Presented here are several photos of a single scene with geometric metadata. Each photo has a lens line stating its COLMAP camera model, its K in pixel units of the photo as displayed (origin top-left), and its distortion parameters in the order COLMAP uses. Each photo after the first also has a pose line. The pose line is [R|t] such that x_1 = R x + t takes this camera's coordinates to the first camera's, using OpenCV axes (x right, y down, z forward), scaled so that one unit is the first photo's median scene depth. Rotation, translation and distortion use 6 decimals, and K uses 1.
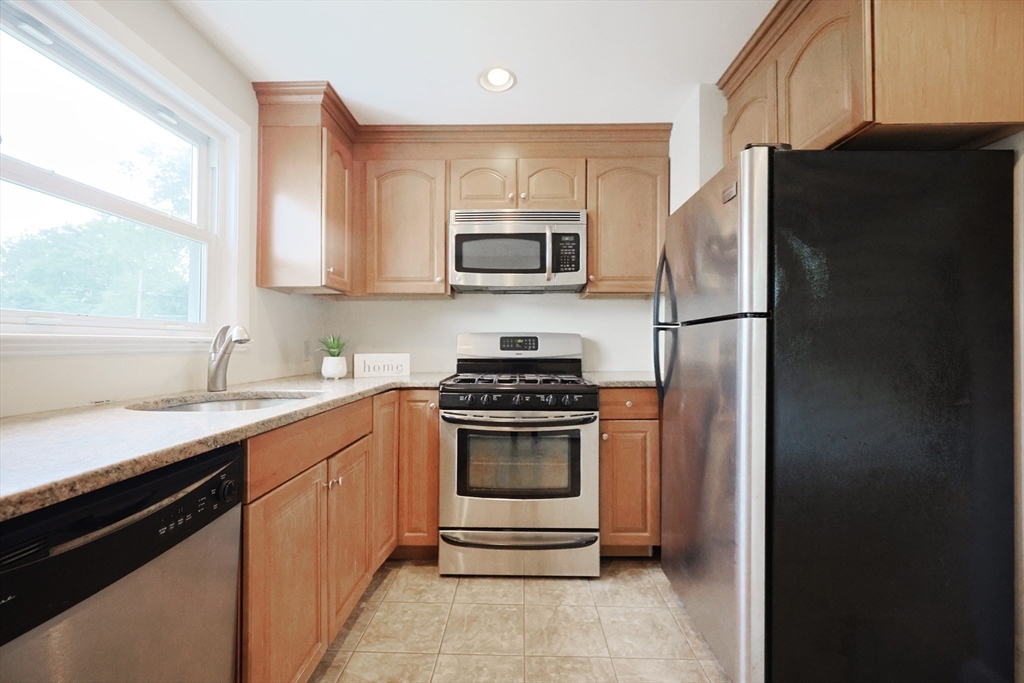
lens RADIAL K [[434.4, 0, 512.0], [0, 434.4, 341.5], [0, 0, 1]] dist [-0.000855, -0.000099]
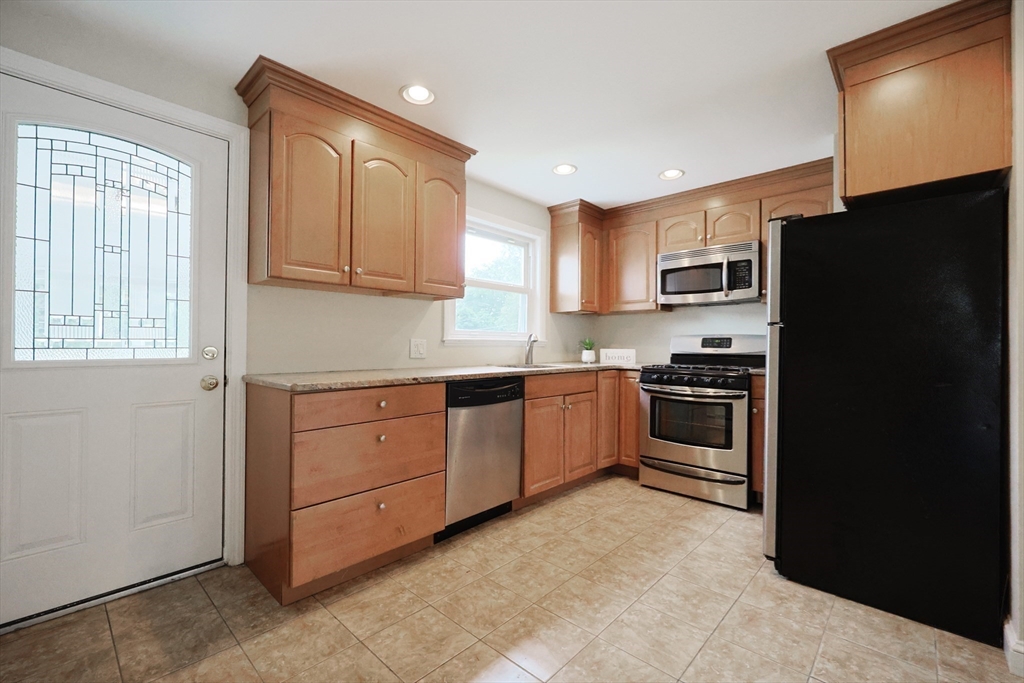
lens RADIAL K [[434.4, 0, 512.0], [0, 434.4, 341.5], [0, 0, 1]] dist [-0.000855, -0.000099]
pose [[0.744322, -0.002466, -0.667817, 0.547478], [-0.000978, 0.999988, -0.004782, 0.009284], [0.667821, 0.004212, 0.744310, -0.516850]]
